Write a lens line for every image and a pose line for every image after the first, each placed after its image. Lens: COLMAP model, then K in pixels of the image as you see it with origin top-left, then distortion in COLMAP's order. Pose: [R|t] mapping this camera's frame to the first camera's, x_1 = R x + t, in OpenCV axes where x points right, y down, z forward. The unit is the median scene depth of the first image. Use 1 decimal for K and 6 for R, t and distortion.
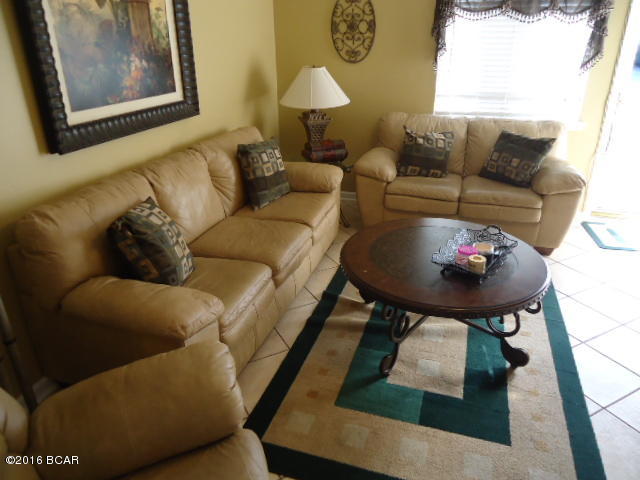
lens RADIAL K [[469.6, 0, 319.4], [0, 469.6, 237.3], [0, 0, 1]] dist [0.001178, -0.001114]
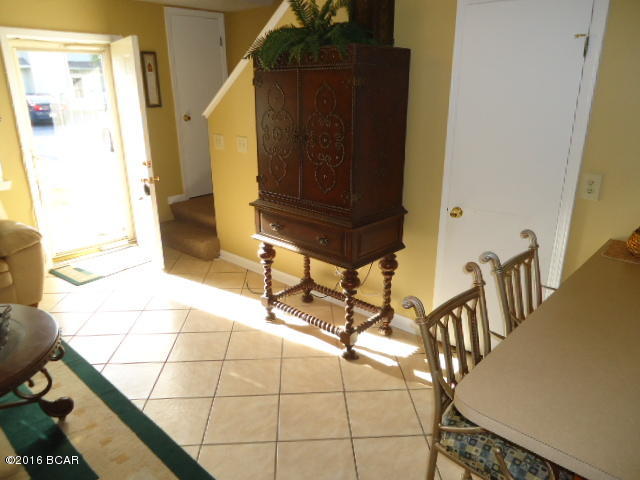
lens RADIAL K [[469.6, 0, 319.5], [0, 469.6, 241.0], [0, 0, 1]] dist [0.001178, -0.001114]
pose [[0.427887, -0.281001, 0.859041, -0.109331], [0.370045, 0.921598, 0.117145, 0.010493], [-0.824608, 0.267759, 0.498323, -0.060474]]
